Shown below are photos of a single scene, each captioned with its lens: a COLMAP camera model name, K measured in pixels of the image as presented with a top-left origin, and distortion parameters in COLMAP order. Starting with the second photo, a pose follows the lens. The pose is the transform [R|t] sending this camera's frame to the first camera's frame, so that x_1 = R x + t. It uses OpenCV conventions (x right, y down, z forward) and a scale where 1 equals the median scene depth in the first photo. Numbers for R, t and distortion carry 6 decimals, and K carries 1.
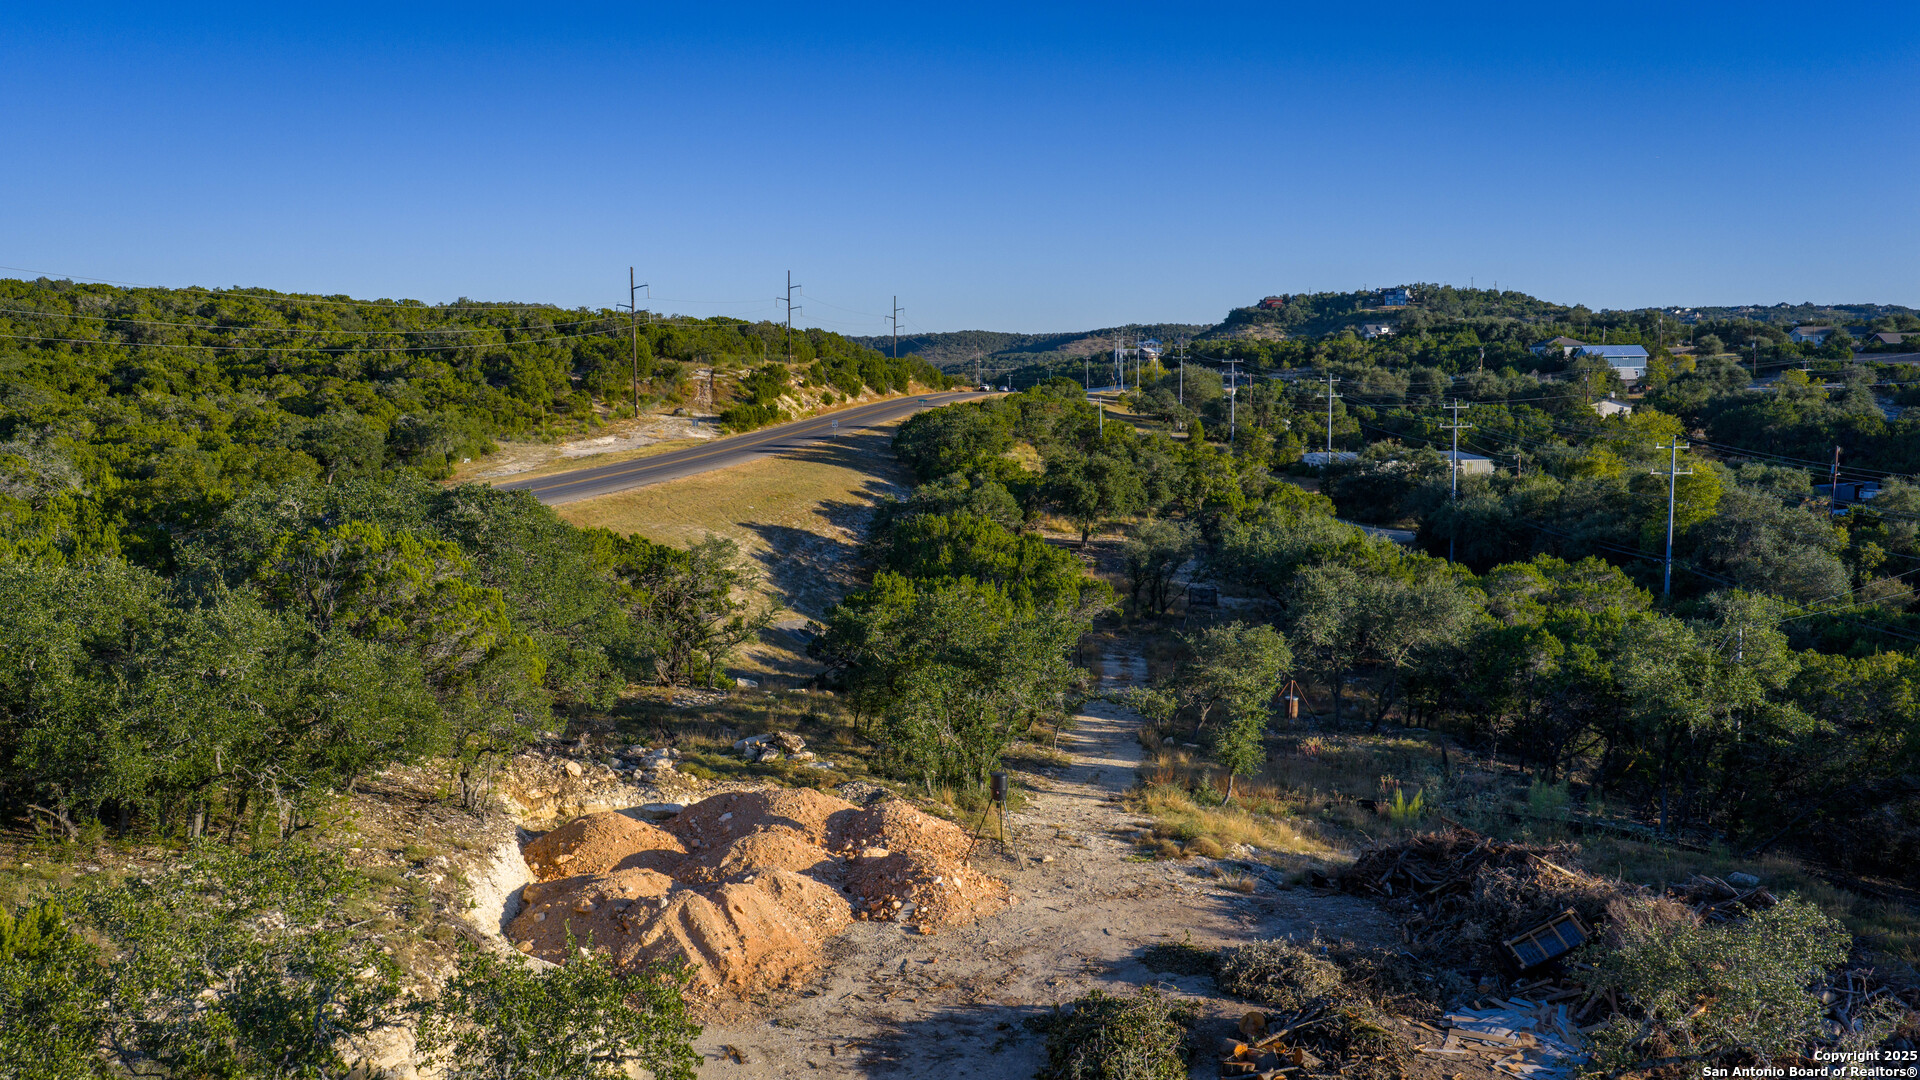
lens RADIAL K [[1583.5, 0, 961.7], [0, 1583.5, 549.8], [0, 0, 1]] dist [0.028471, -0.061941]
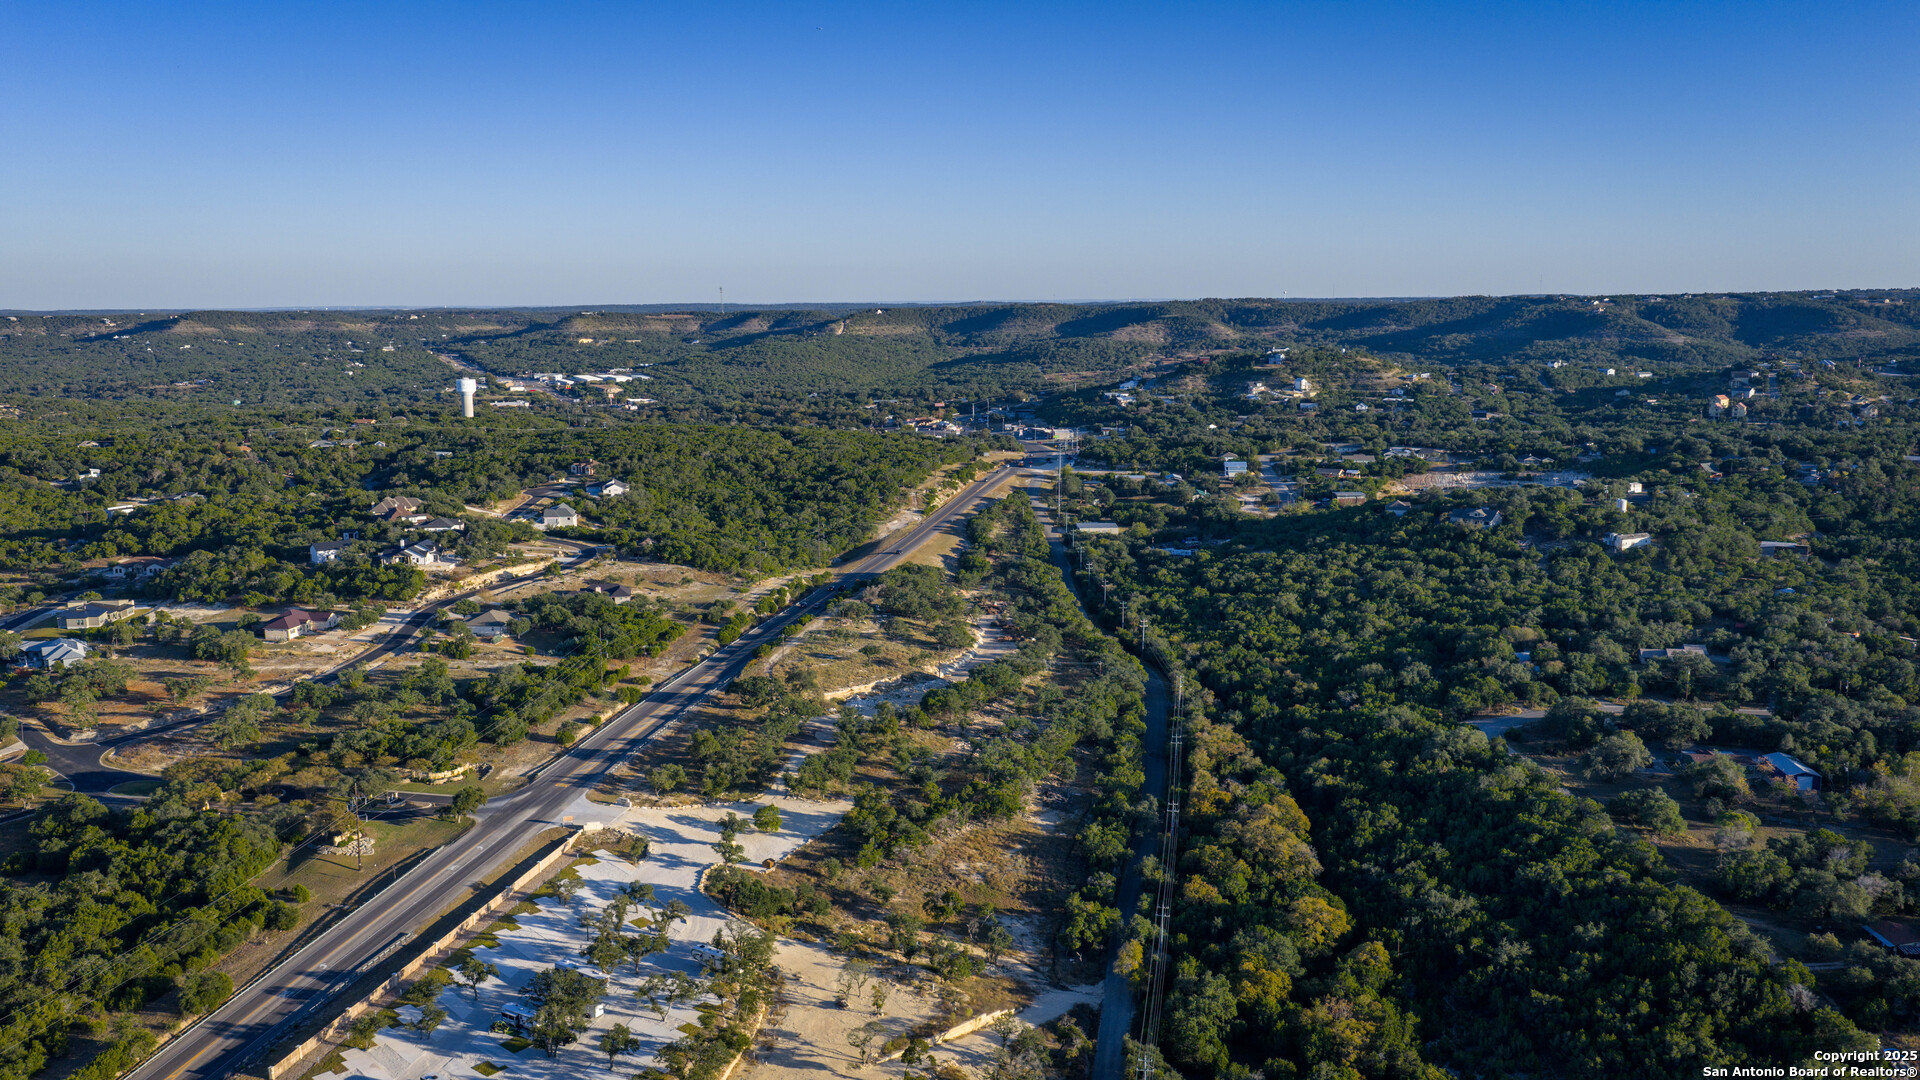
lens RADIAL K [[1583.5, 0, 957.3], [0, 1583.5, 550.8], [0, 0, 1]] dist [0.028471, -0.061941]
pose [[0.998033, 0.010755, -0.061759, 0.105178], [-0.006930, 0.998063, 0.061827, -0.141353], [0.062305, -0.061278, 0.996174, -1.737157]]
